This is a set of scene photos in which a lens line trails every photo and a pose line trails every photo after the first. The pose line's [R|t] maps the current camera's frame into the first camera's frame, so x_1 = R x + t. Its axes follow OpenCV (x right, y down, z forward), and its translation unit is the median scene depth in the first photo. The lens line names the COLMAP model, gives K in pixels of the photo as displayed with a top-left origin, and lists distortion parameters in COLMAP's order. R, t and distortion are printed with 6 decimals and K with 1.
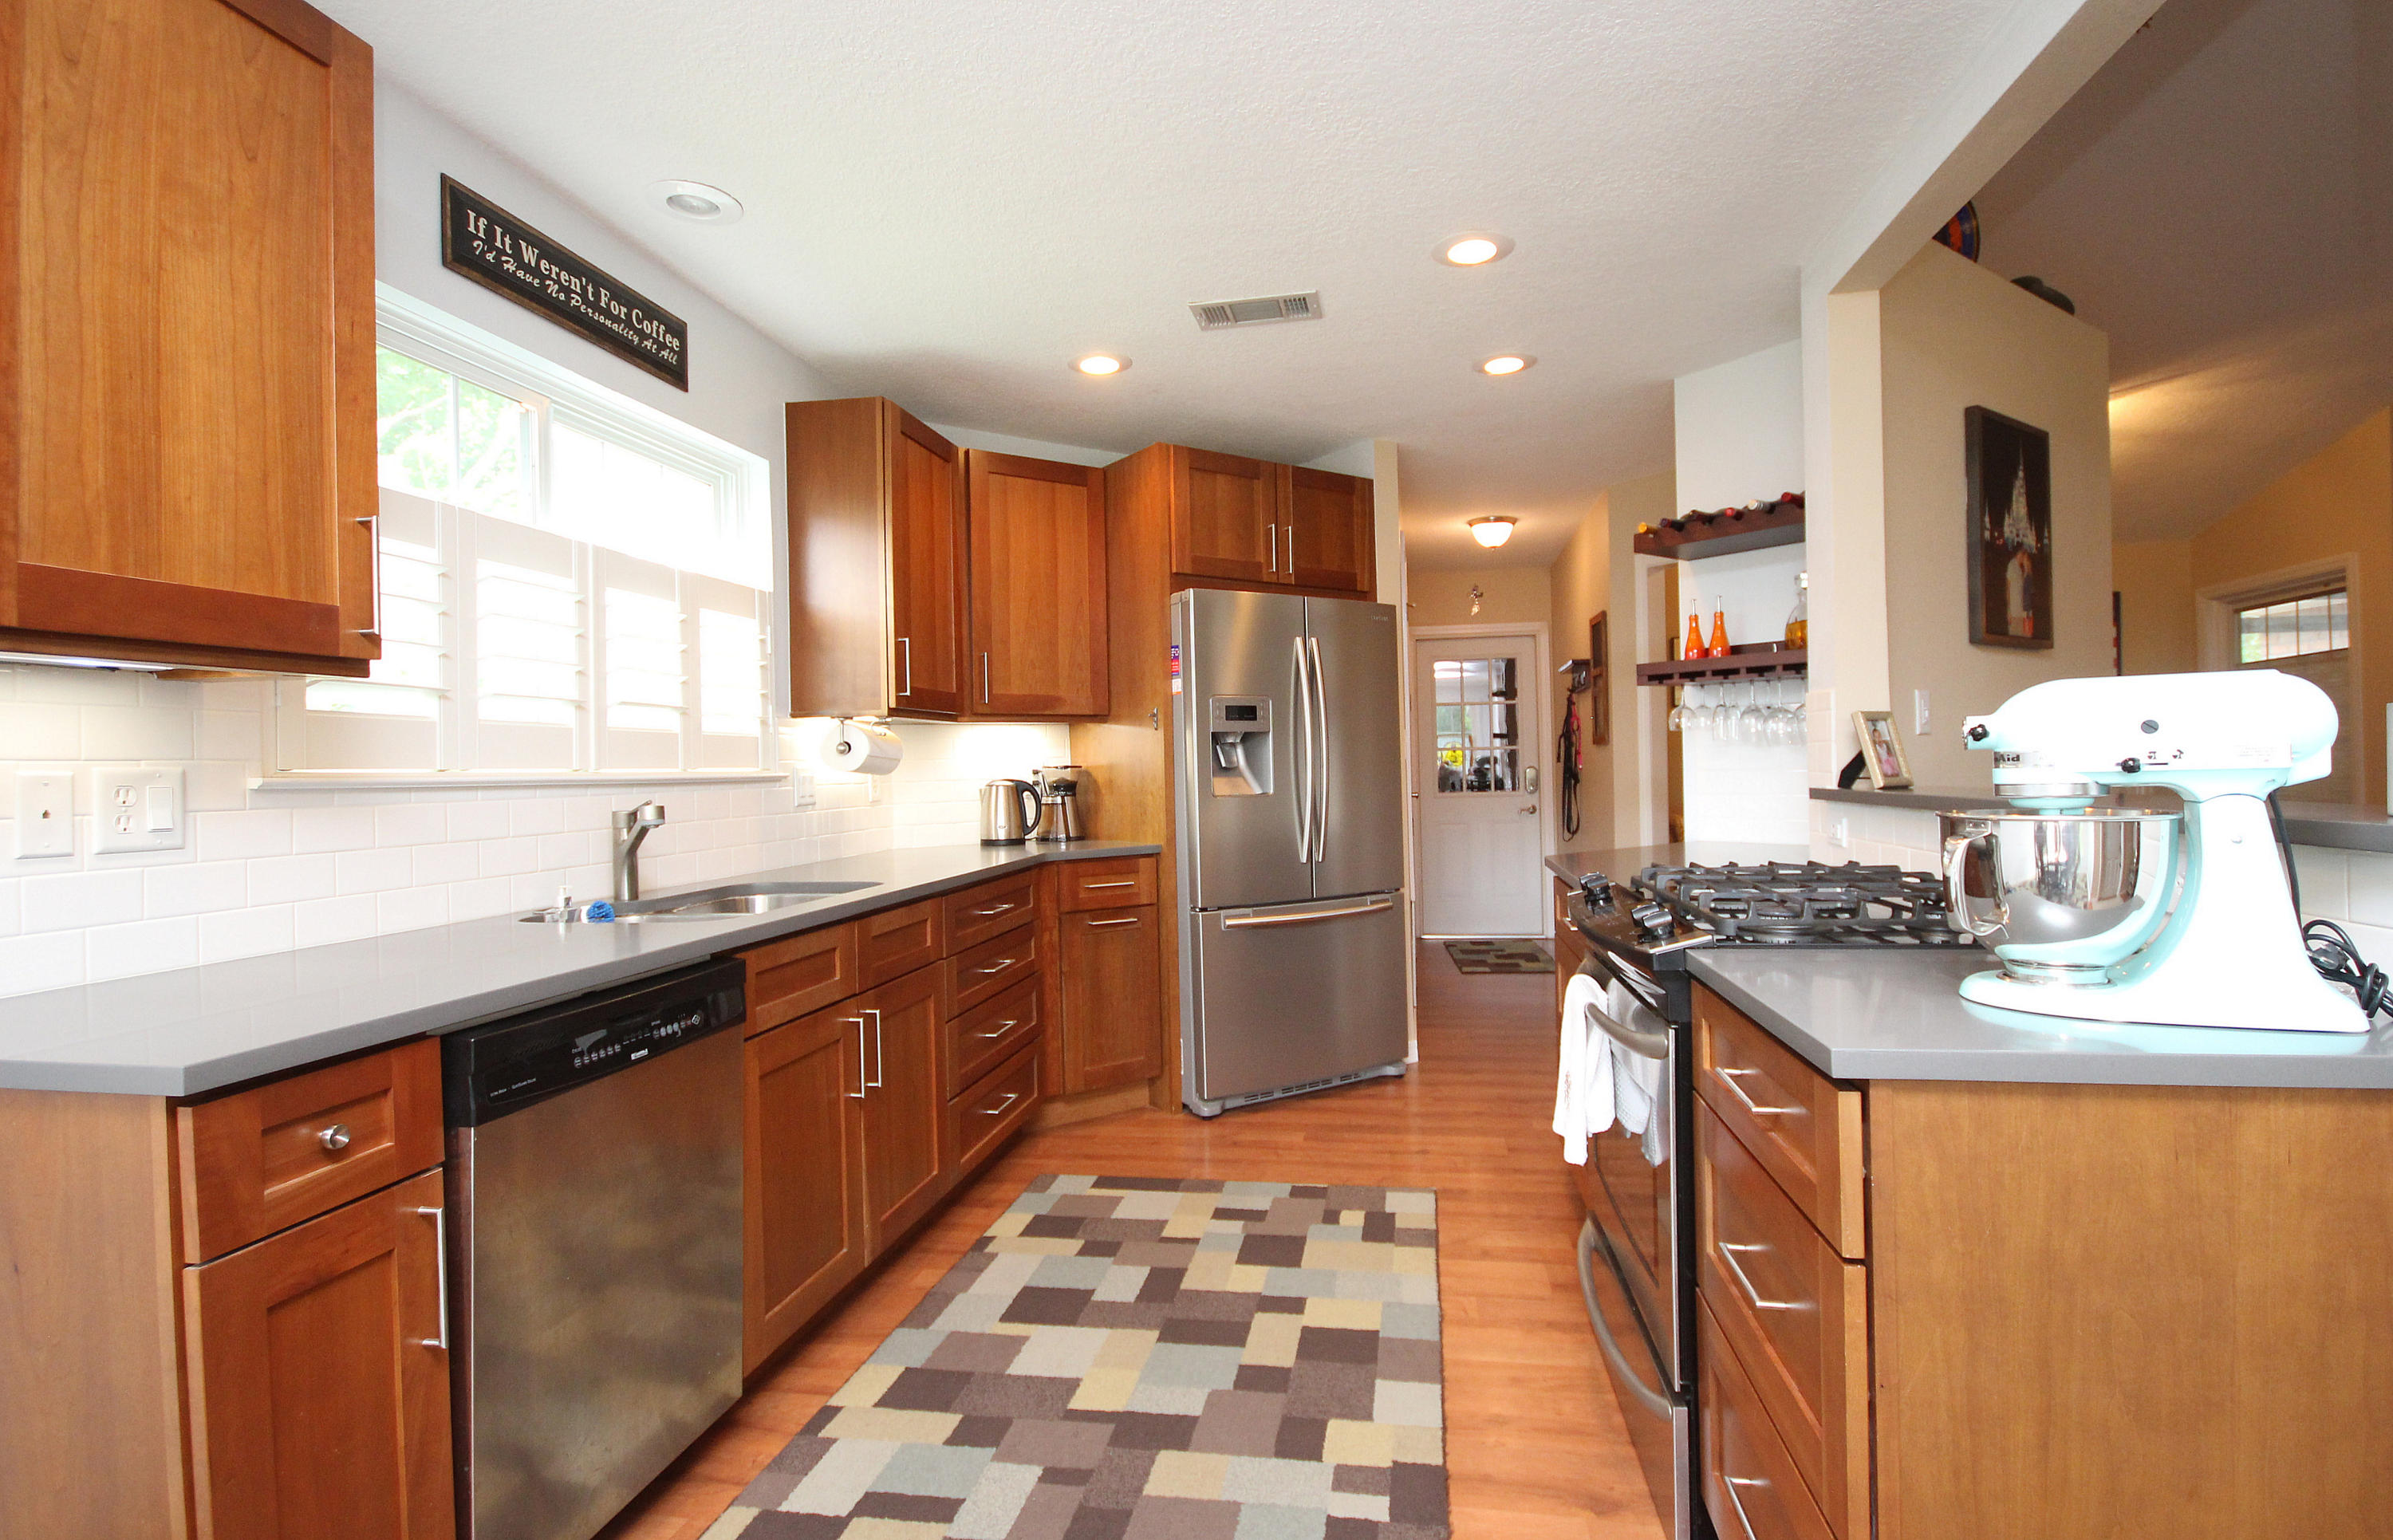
lens RADIAL K [[1151.7, 0, 1206.0], [0, 1151.7, 766.9], [0, 0, 1]] dist [-0.024318, -0.000074]
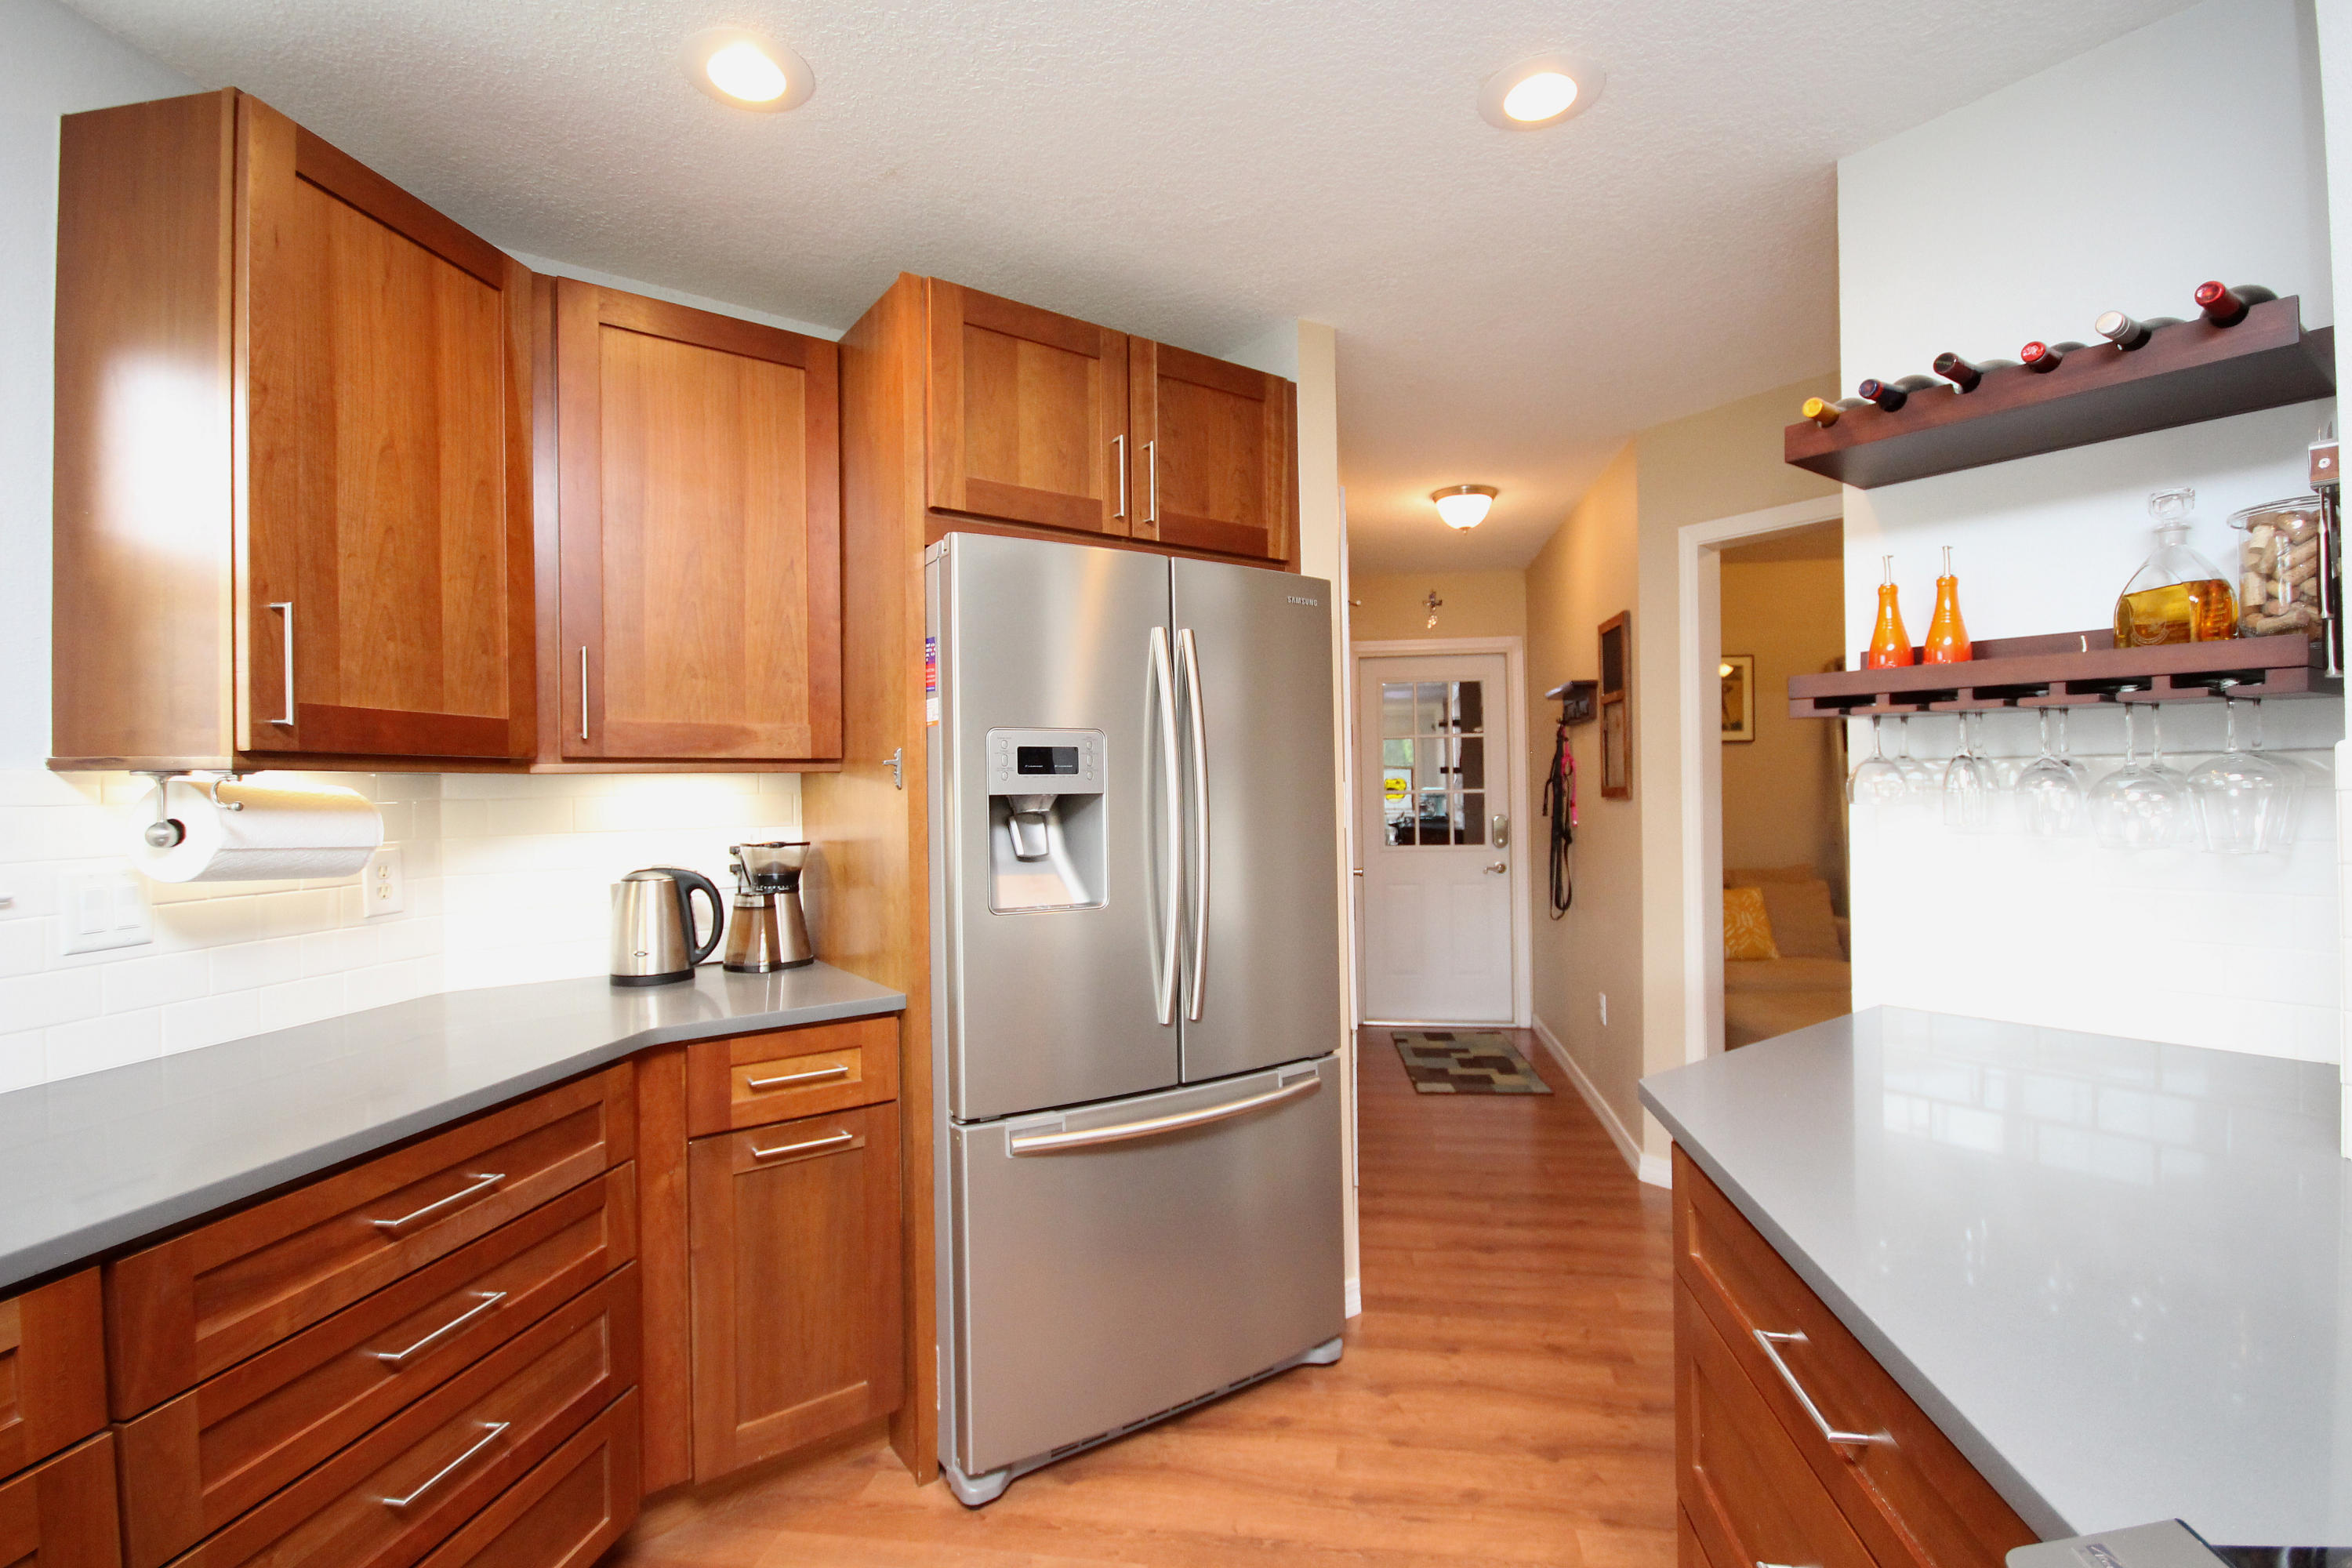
lens RADIAL K [[1089.2, 0, 1166.1], [0, 1089.2, 786.5], [0, 0, 1]] dist [-0.002407, -0.004882]
pose [[0.999931, 0.008210, 0.008434, 0.077440], [-0.008187, 0.999963, -0.002785, -0.031184], [-0.008456, 0.002715, 0.999961, 0.444639]]
